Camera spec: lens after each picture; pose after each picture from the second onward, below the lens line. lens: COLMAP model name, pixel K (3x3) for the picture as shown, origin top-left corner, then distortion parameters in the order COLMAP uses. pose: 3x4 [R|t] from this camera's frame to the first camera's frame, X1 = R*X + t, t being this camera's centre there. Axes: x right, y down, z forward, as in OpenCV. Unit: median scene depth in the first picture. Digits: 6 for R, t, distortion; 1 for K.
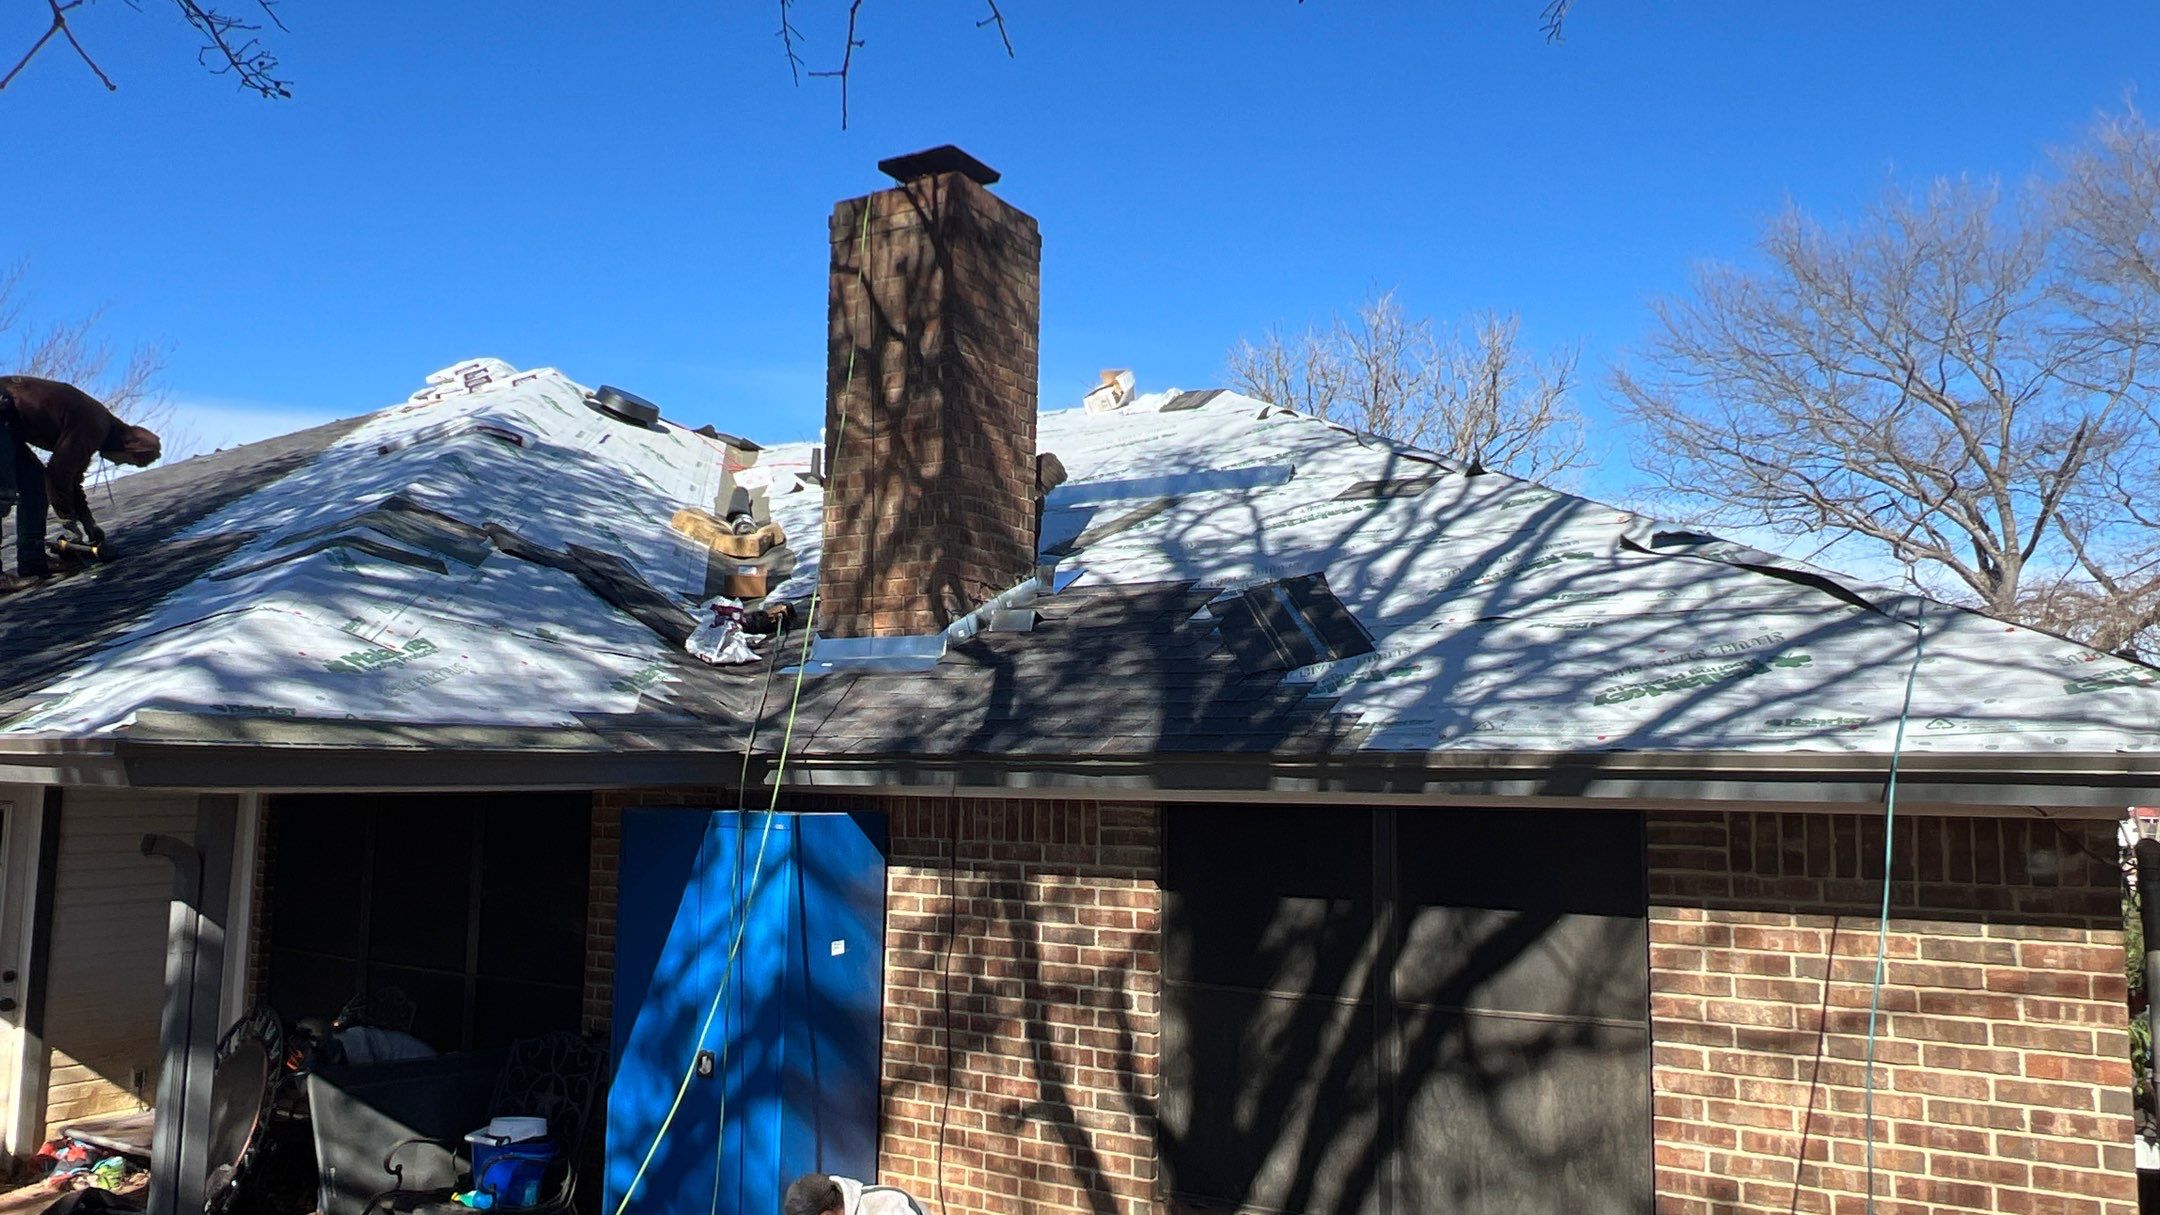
lens RADIAL K [[1521.7, 0, 1080.0], [0, 1521.7, 607.5], [0, 0, 1]] dist [-0.000183, -0.000076]
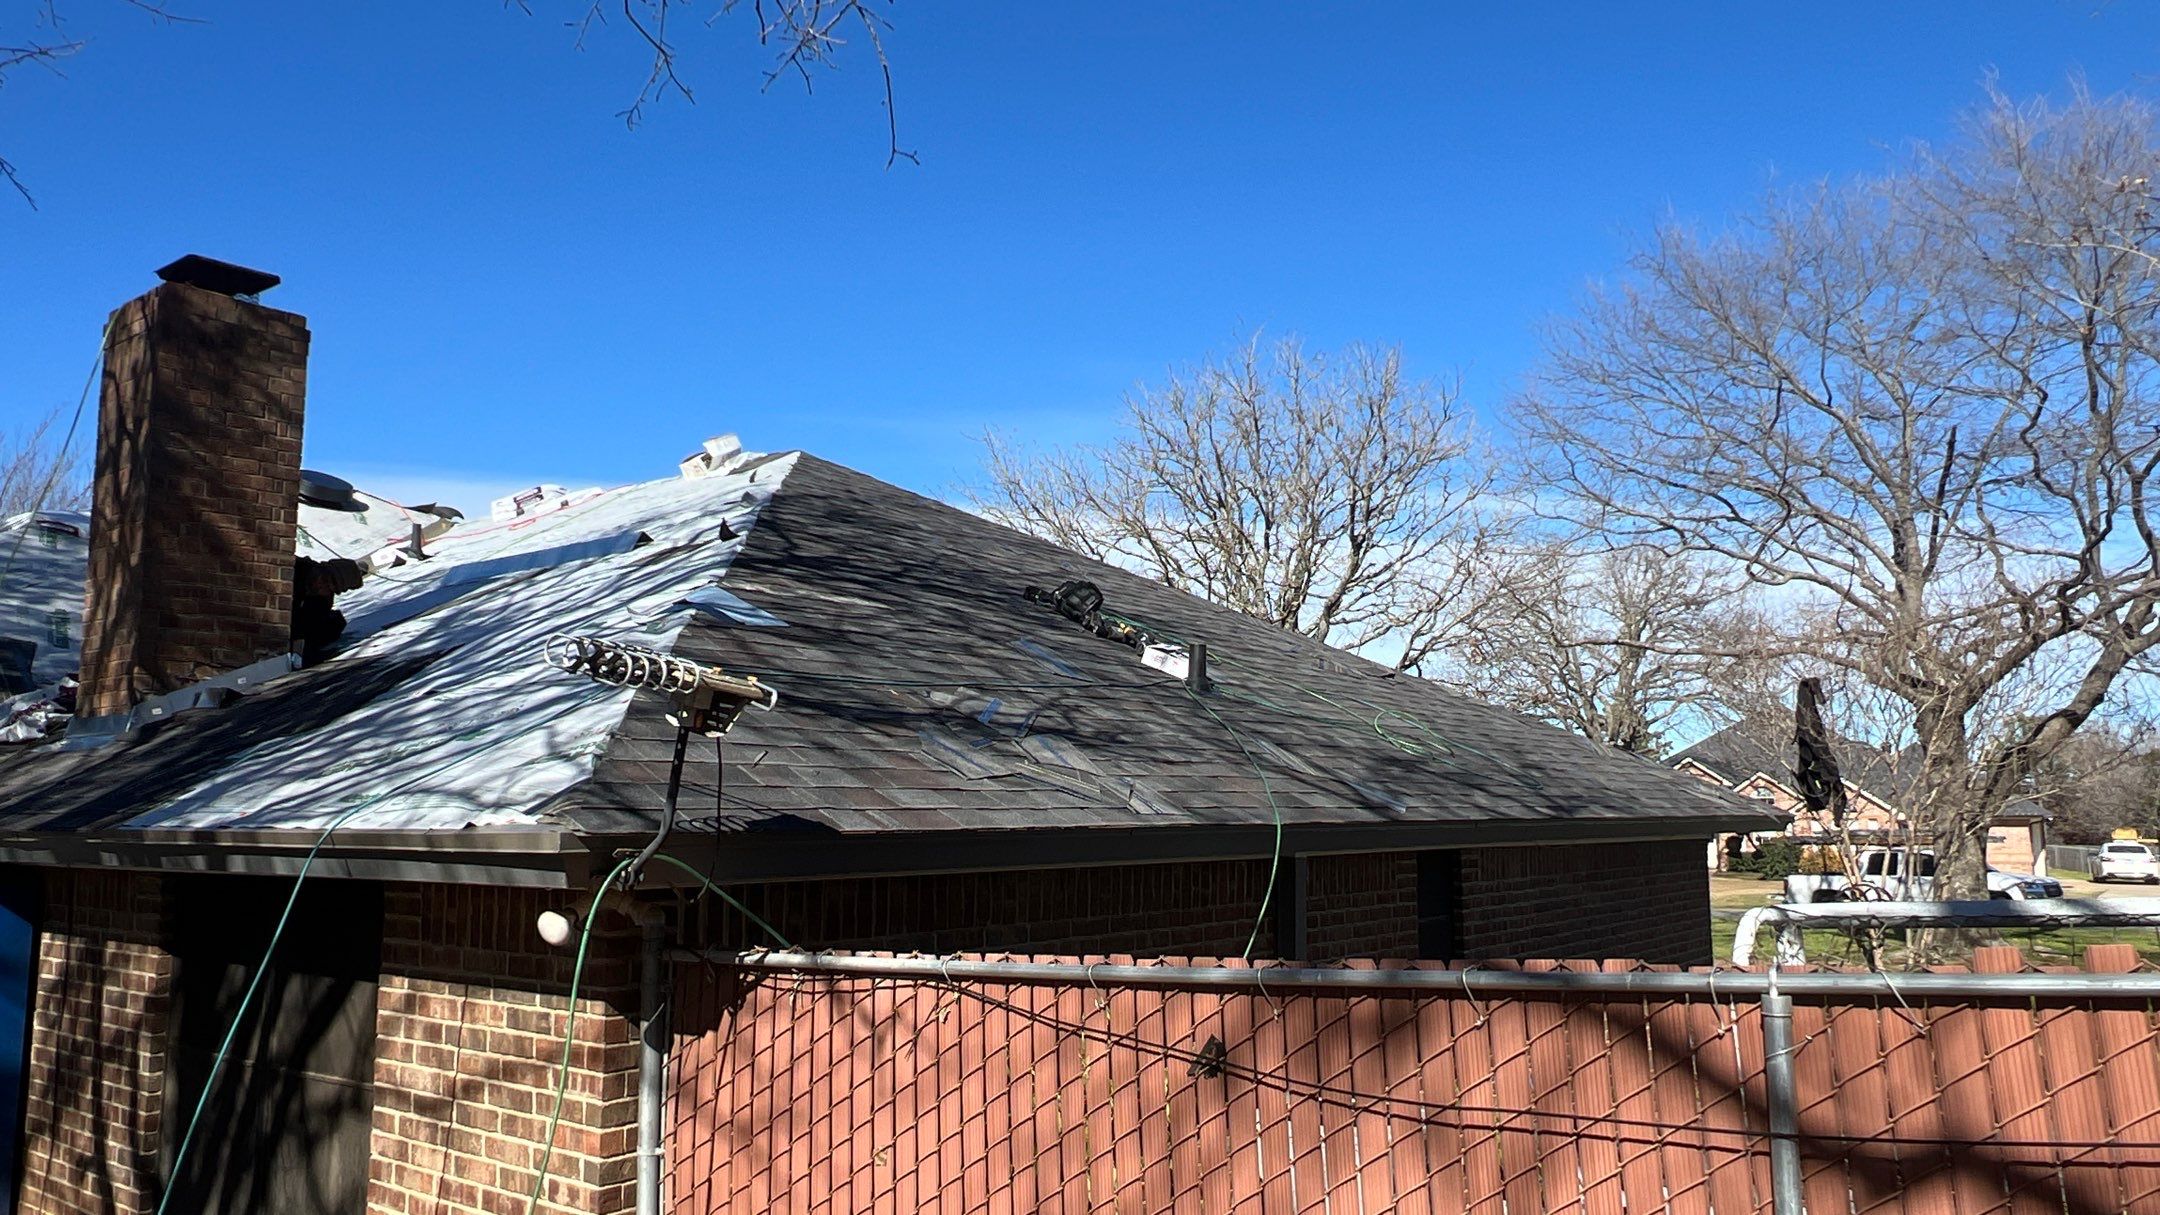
lens RADIAL K [[1510.6, 0, 1080.0], [0, 1510.6, 607.5], [0, 0, 1]] dist [0.002812, 0.001843]
pose [[0.992666, -0.032269, -0.116504, 0.688393], [0.029379, 0.999219, -0.026439, -0.008446], [0.117266, 0.022822, 0.992838, 0.018913]]
